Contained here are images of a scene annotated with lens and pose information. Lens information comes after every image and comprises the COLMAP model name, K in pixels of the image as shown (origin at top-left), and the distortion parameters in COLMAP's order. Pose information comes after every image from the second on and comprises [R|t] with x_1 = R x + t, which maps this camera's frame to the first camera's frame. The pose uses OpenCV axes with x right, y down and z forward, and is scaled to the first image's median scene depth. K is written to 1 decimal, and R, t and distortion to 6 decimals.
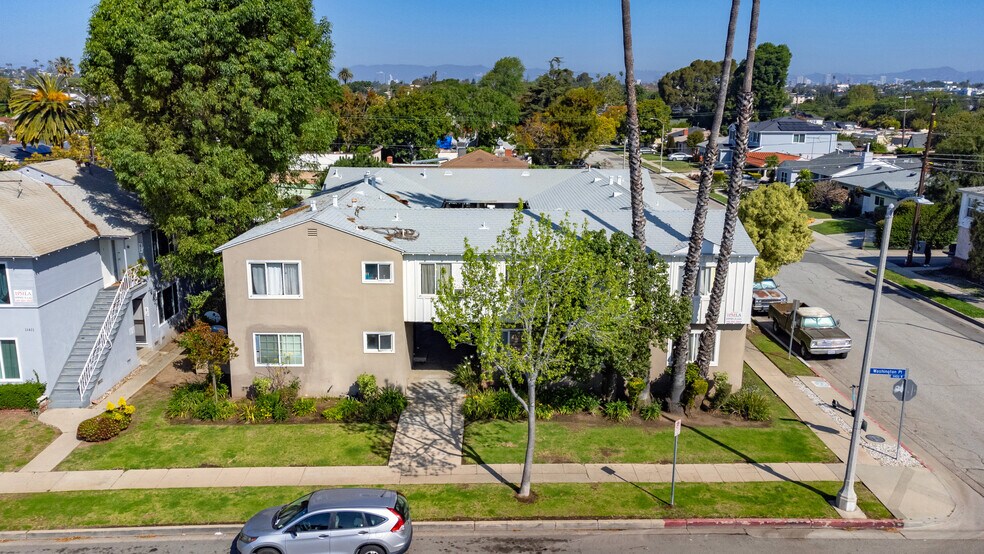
lens RADIAL K [[784.9, 0, 499.4], [0, 784.9, 274.3], [0, 0, 1]] dist [0.002630, 0.100249]
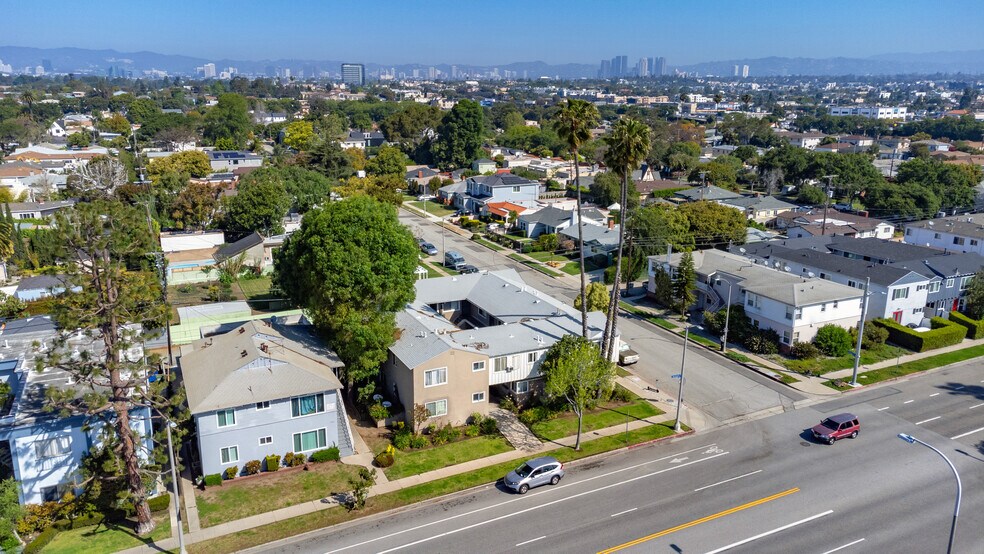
lens RADIAL K [[726.8, 0, 492.0], [0, 726.8, 277.0], [0, 0, 1]] dist [0.057030, 0.000445]
pose [[0.907242, -0.110789, 0.405755, -0.921056], [0.096754, 0.993787, 0.055012, -0.359526], [-0.409329, -0.010651, 0.912325, -0.873846]]
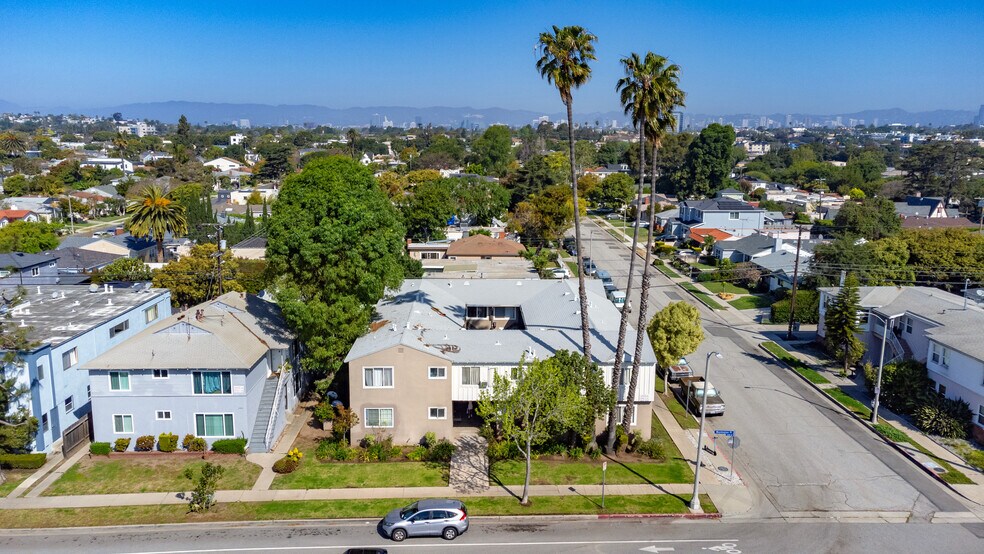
lens RADIAL K [[736.1, 0, 492.2], [0, 736.1, 261.3], [0, 0, 1]] dist [0.007007, 0.087585]
pose [[0.999964, -0.003048, 0.007972, -0.046559], [0.003468, 0.998575, -0.053251, -0.161197], [-0.007799, 0.053276, 0.998549, -0.634614]]
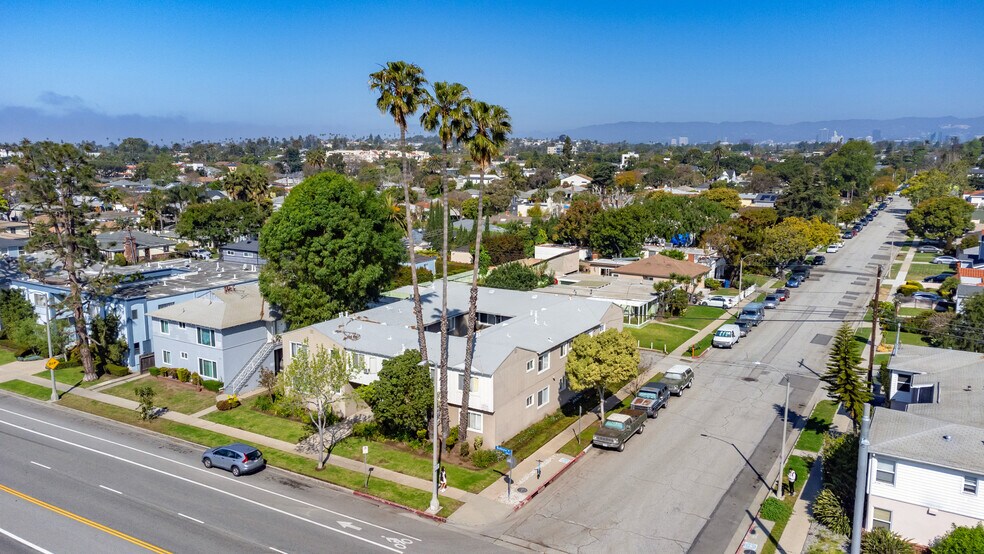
lens RADIAL K [[736.1, 0, 492.2], [0, 736.1, 261.3], [0, 0, 1]] dist [0.007007, 0.087585]
pose [[0.844482, 0.074761, -0.530340, 1.207572], [-0.114793, 0.992463, -0.042883, -0.211307], [0.523137, 0.097094, 0.846700, -0.453529]]
